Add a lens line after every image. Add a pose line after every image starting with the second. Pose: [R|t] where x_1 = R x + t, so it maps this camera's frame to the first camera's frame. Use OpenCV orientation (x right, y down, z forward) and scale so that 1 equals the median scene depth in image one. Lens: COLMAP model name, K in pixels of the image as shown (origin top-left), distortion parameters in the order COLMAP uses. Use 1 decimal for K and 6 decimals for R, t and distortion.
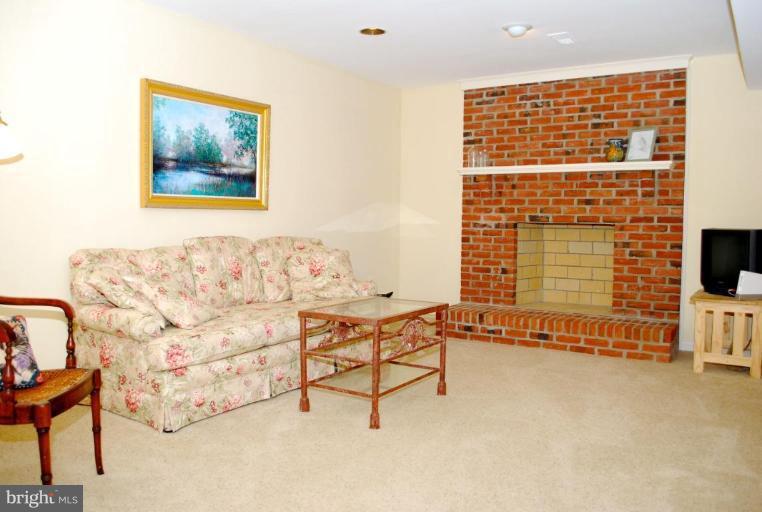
lens RADIAL K [[608.5, 0, 381.0], [0, 608.5, 256.0], [0, 0, 1]] dist [-0.089932, 0.006321]
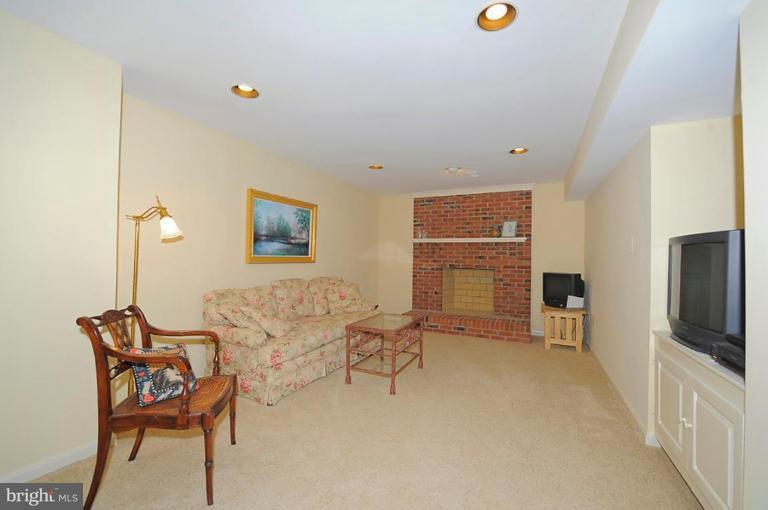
lens RADIAL K [[307.8, 0, 384.0], [0, 307.8, 255.0], [0, 0, 1]] dist [-0.023278, -0.000105]
pose [[0.991550, 0.005051, 0.129628, -0.105068], [0.003448, 0.997863, -0.065254, -0.039531], [-0.129681, 0.065150, 0.989413, 0.071637]]
